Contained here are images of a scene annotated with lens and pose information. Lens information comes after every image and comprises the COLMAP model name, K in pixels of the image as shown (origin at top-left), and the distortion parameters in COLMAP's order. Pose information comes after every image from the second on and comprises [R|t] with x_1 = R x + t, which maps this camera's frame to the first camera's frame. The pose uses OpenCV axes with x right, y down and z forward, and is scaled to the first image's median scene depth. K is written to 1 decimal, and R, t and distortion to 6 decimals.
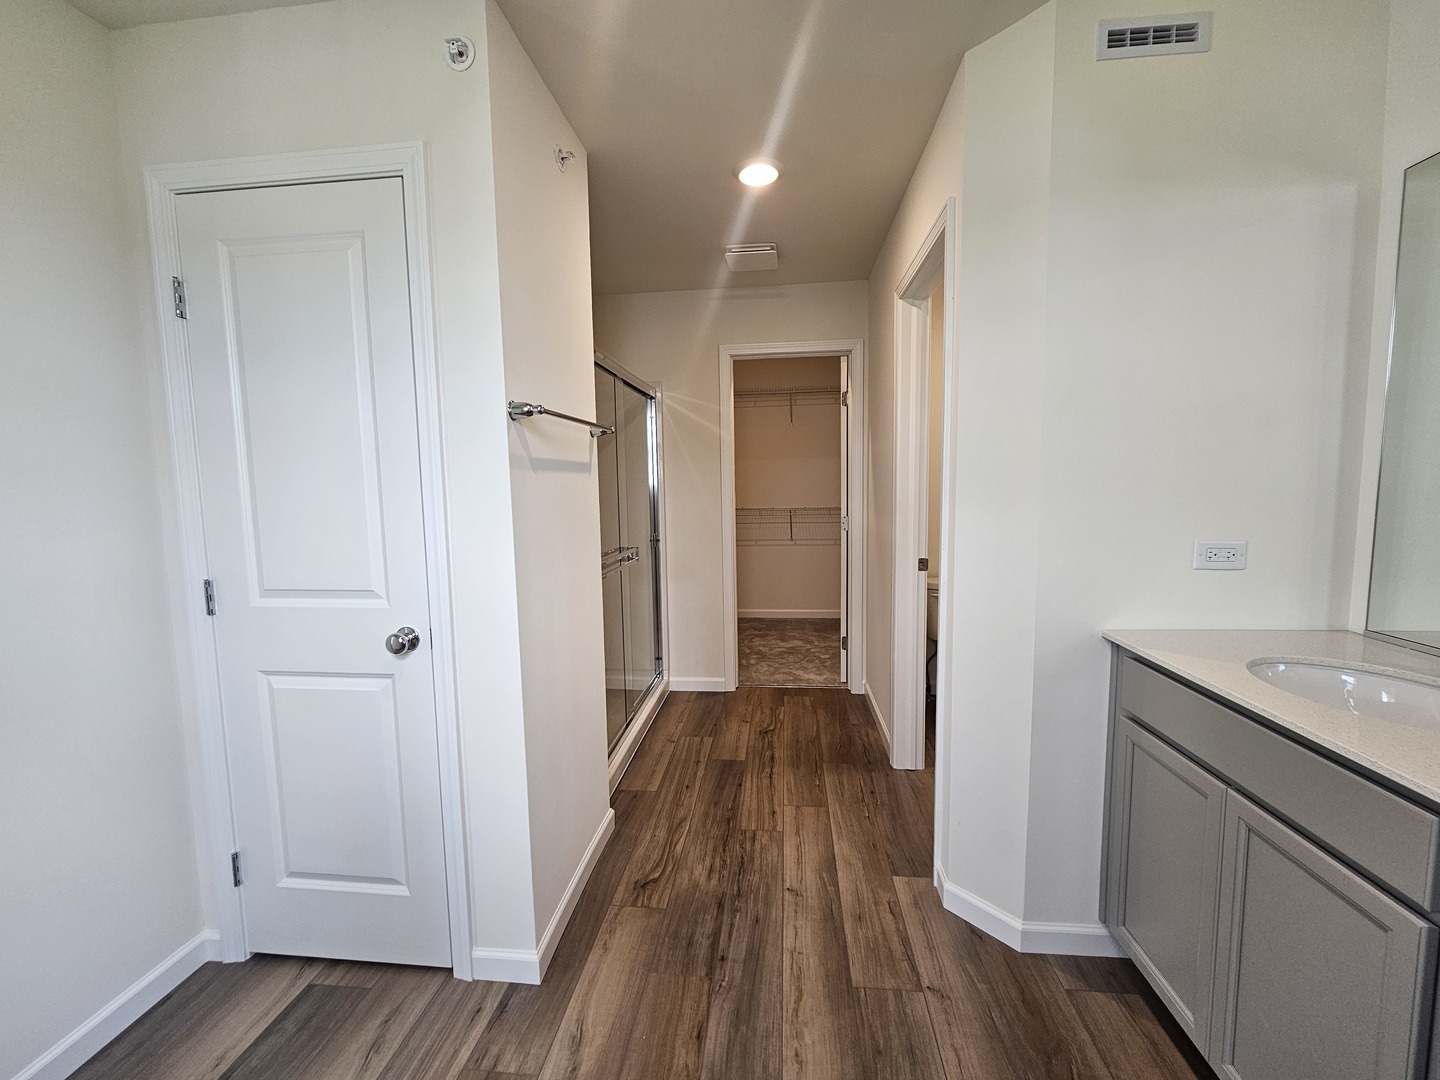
lens RADIAL K [[589.5, 0, 717.1], [0, 589.5, 538.2], [0, 0, 1]] dist [0.004644, -0.000863]
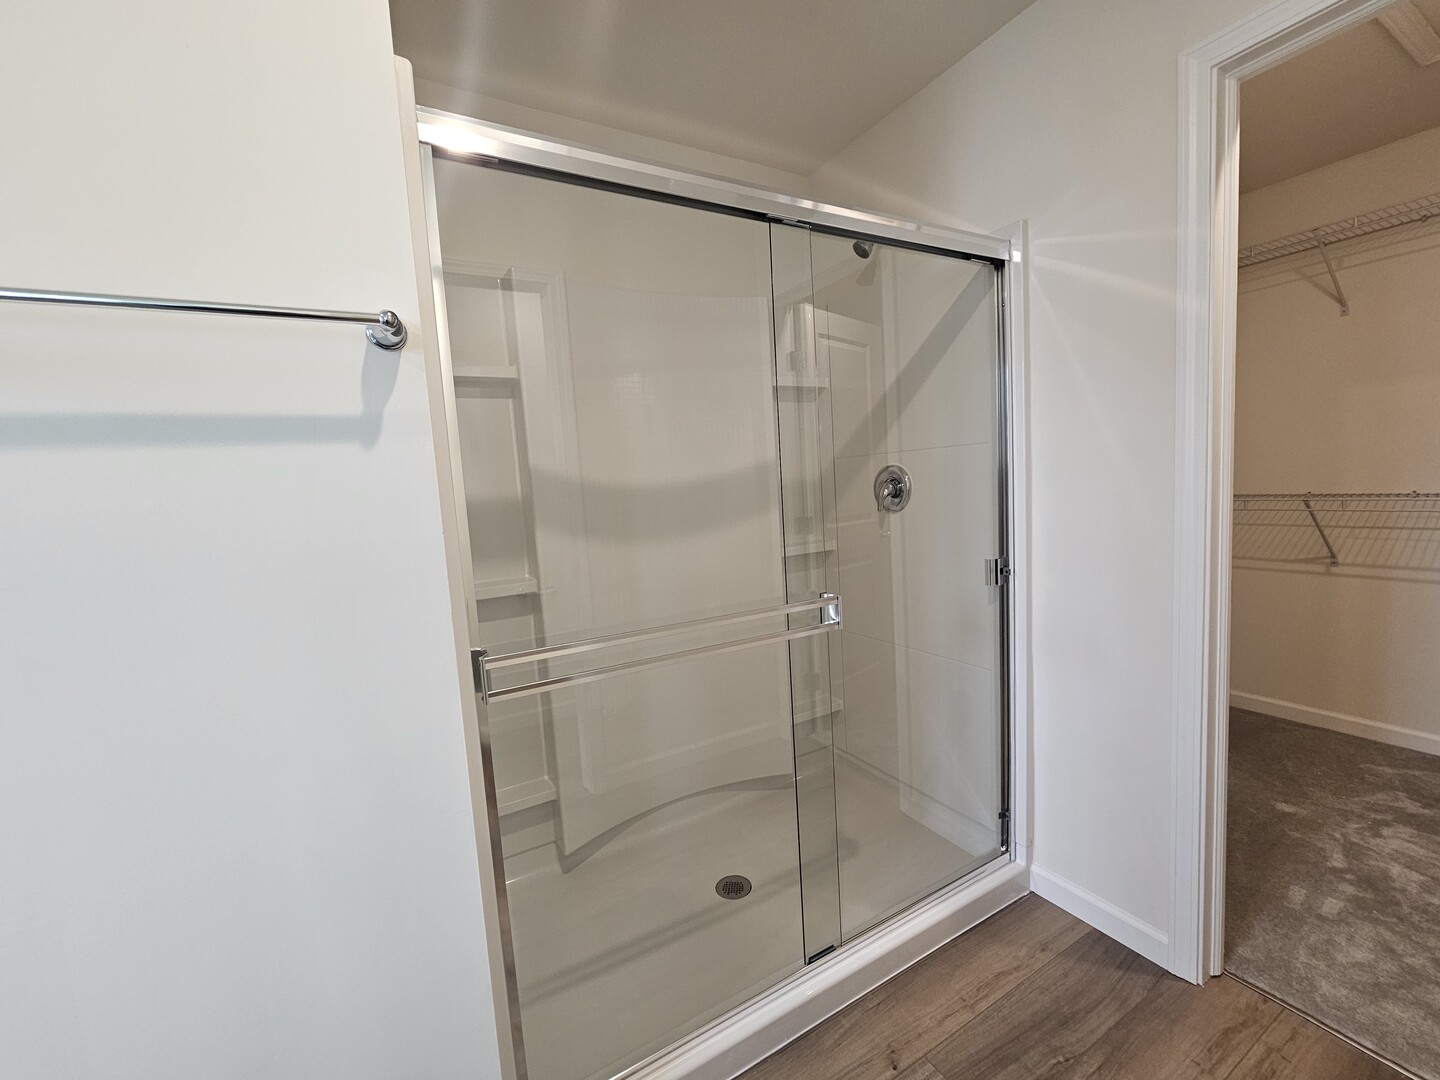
lens RADIAL K [[589.5, 0, 721.5], [0, 589.5, 542.1], [0, 0, 1]] dist [0.004644, -0.000863]
pose [[0.590548, 0.059192, -0.804829, 0.139597], [-0.024939, 0.998169, 0.055113, -0.040271], [0.806617, -0.012475, 0.590942, 0.530515]]
